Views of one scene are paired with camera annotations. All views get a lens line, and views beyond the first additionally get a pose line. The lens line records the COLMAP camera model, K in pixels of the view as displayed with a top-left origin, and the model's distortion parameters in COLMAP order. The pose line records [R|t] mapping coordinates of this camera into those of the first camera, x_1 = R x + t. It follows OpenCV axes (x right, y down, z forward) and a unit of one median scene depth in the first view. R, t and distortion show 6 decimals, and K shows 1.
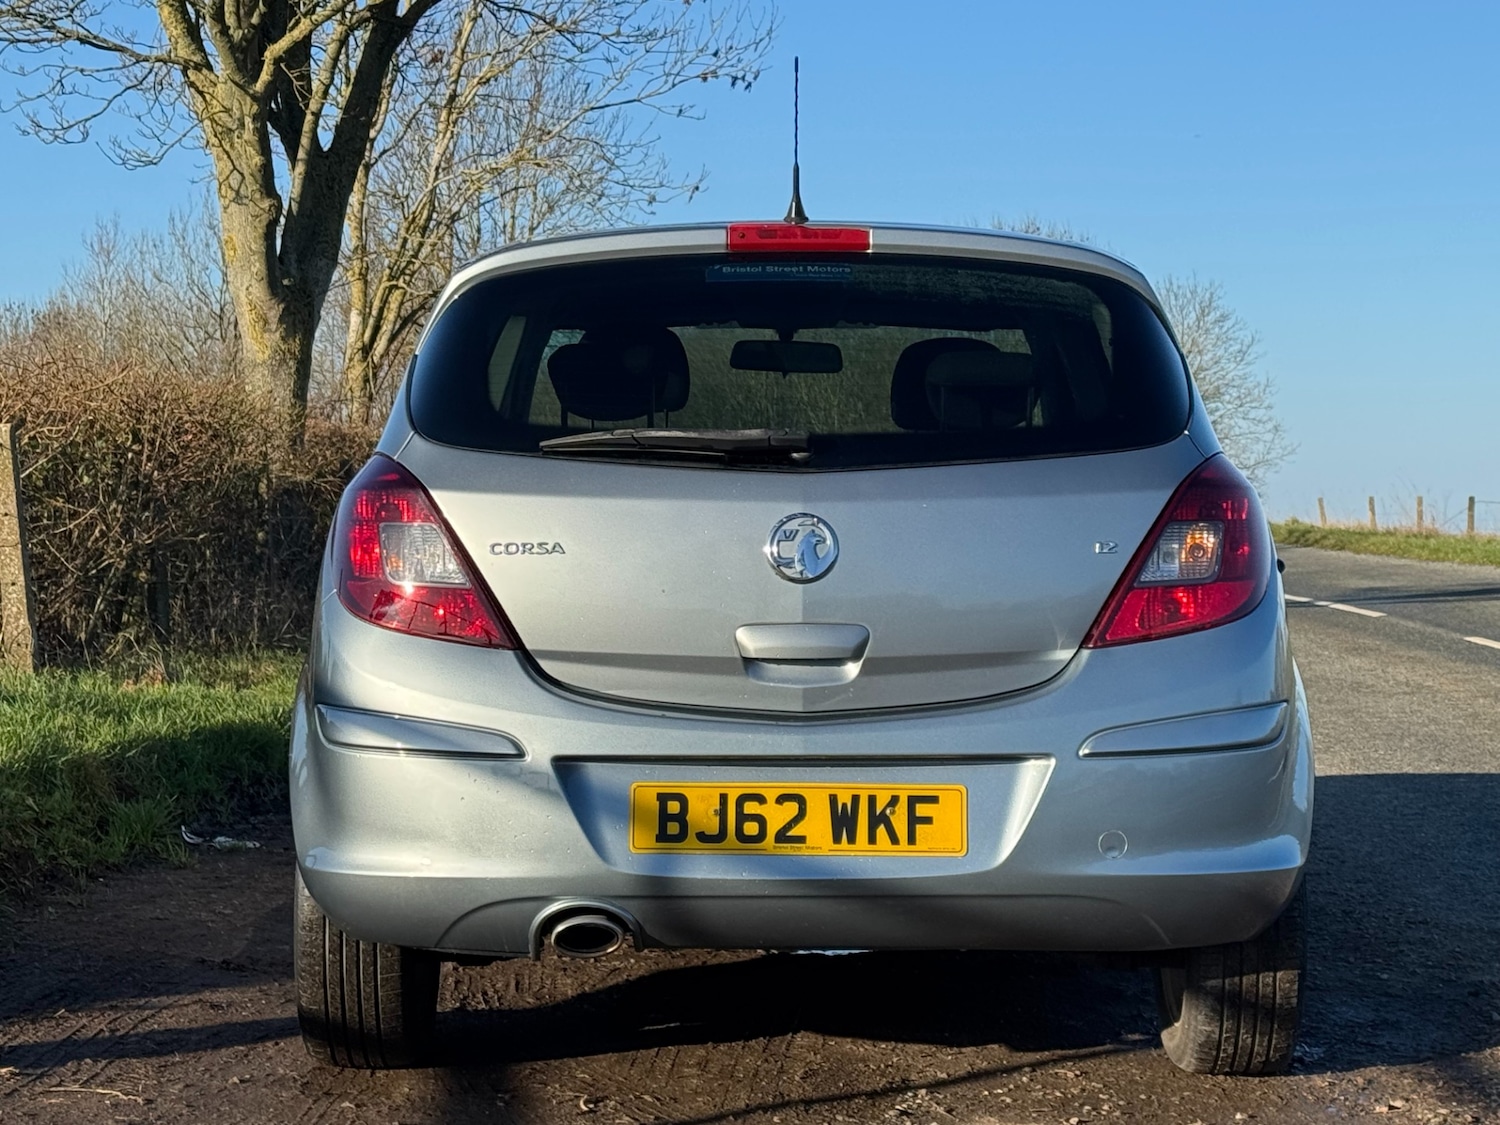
lens RADIAL K [[3407.1, 0, 736.1], [0, 3407.1, 565.8], [0, 0, 1]] dist [0.204375, 0.000000]
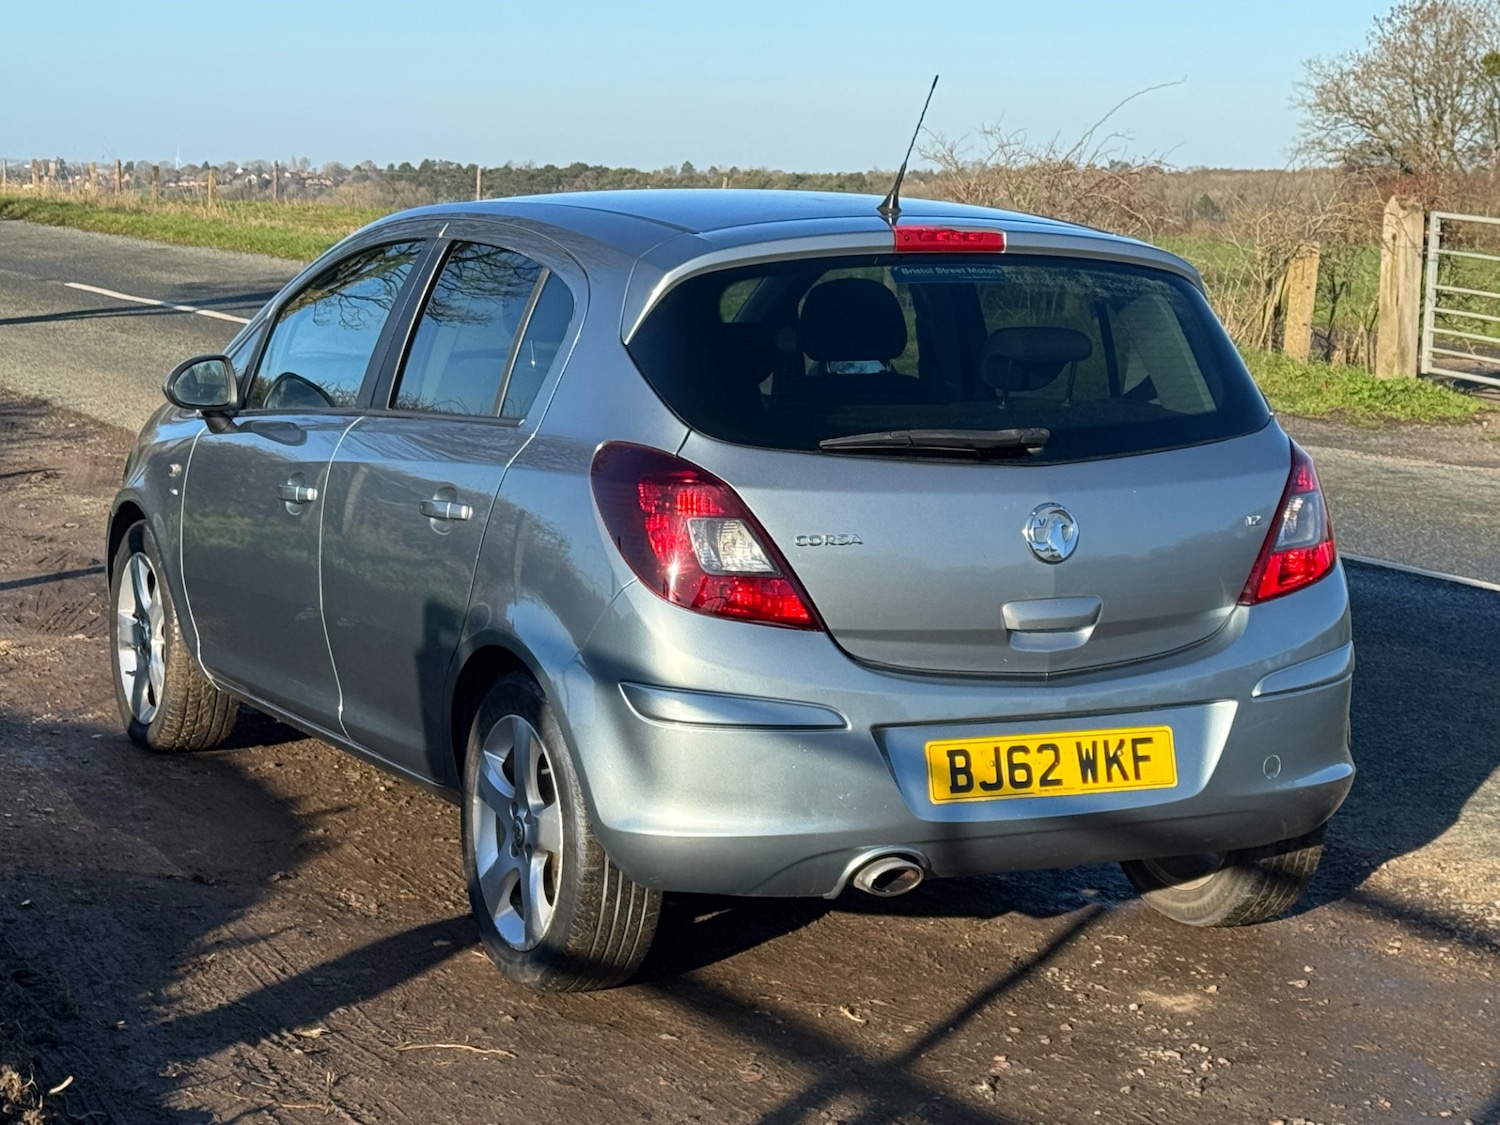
lens RADIAL K [[3407.1, 0, 758.2], [0, 3407.1, 594.5], [0, 0, 1]] dist [0.204375, 0.000000]
pose [[0.890153, -0.046625, 0.453270, -0.563534], [-0.009845, 0.992551, 0.121432, -0.117563], [-0.455555, -0.112555, 0.883063, 0.014090]]
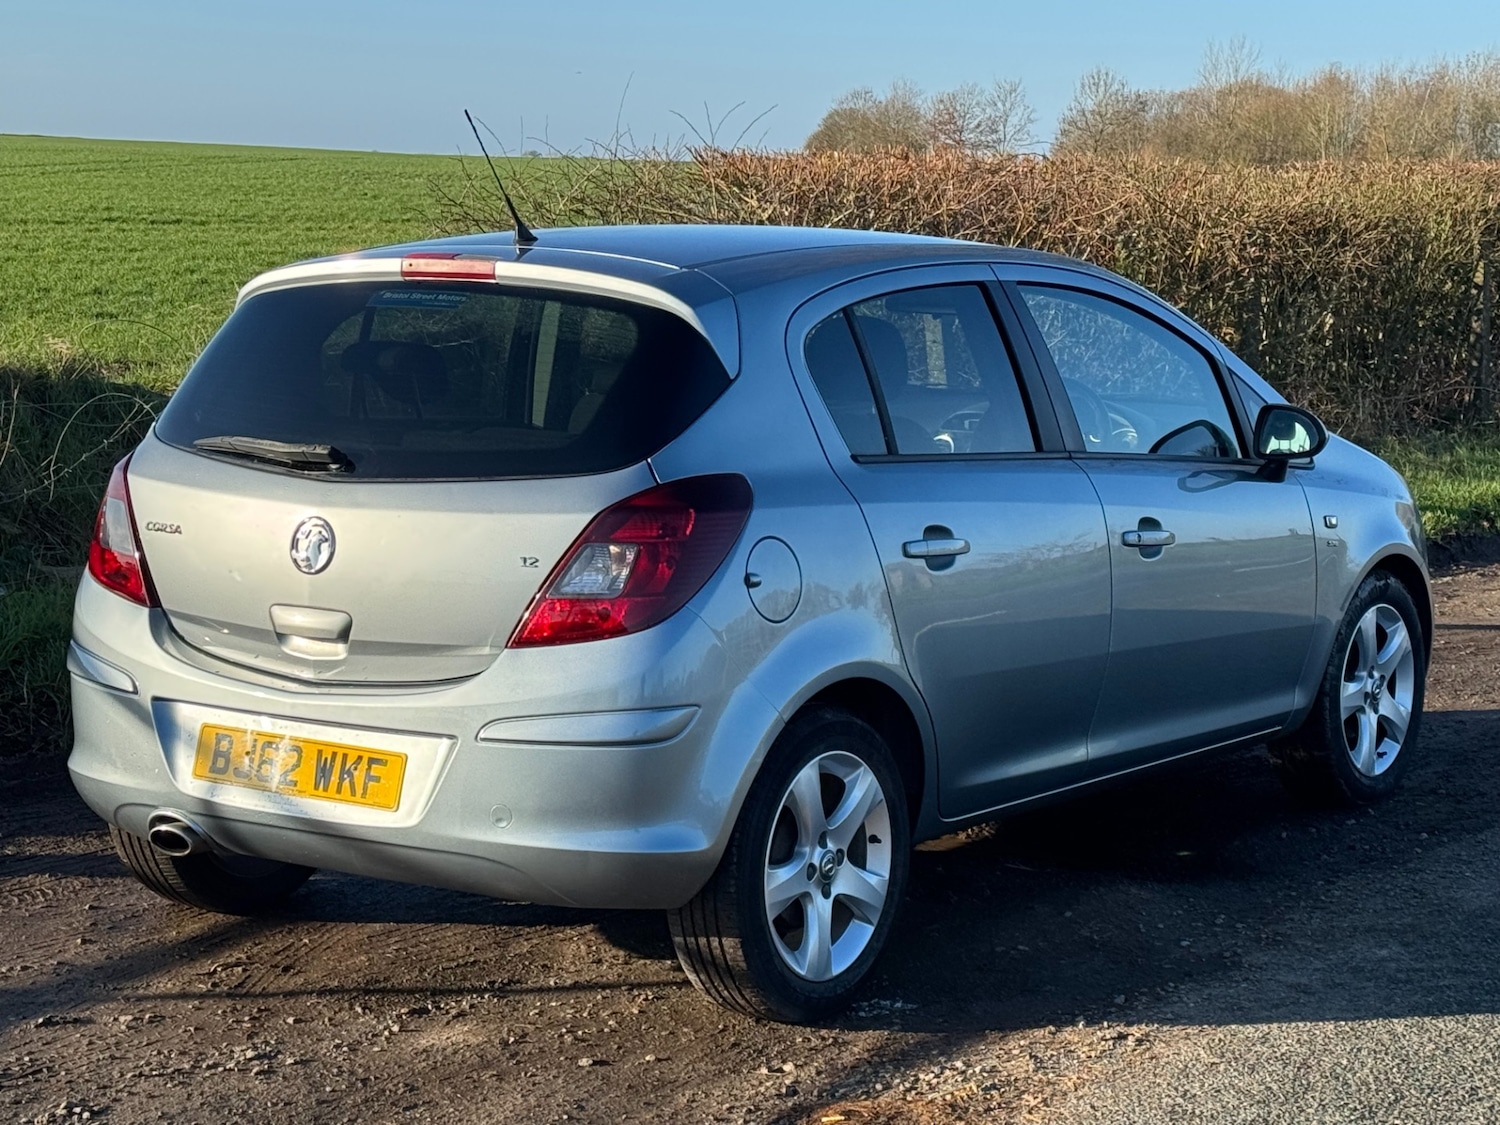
lens RADIAL K [[3407.1, 0, 754.1], [0, 3407.1, 571.9], [0, 0, 1]] dist [0.204375, 0.000000]
pose [[0.822343, 0.077354, -0.563709, 0.785575], [-0.020469, 0.994096, 0.106553, -0.120889], [0.568624, -0.076084, 0.819072, 0.088222]]
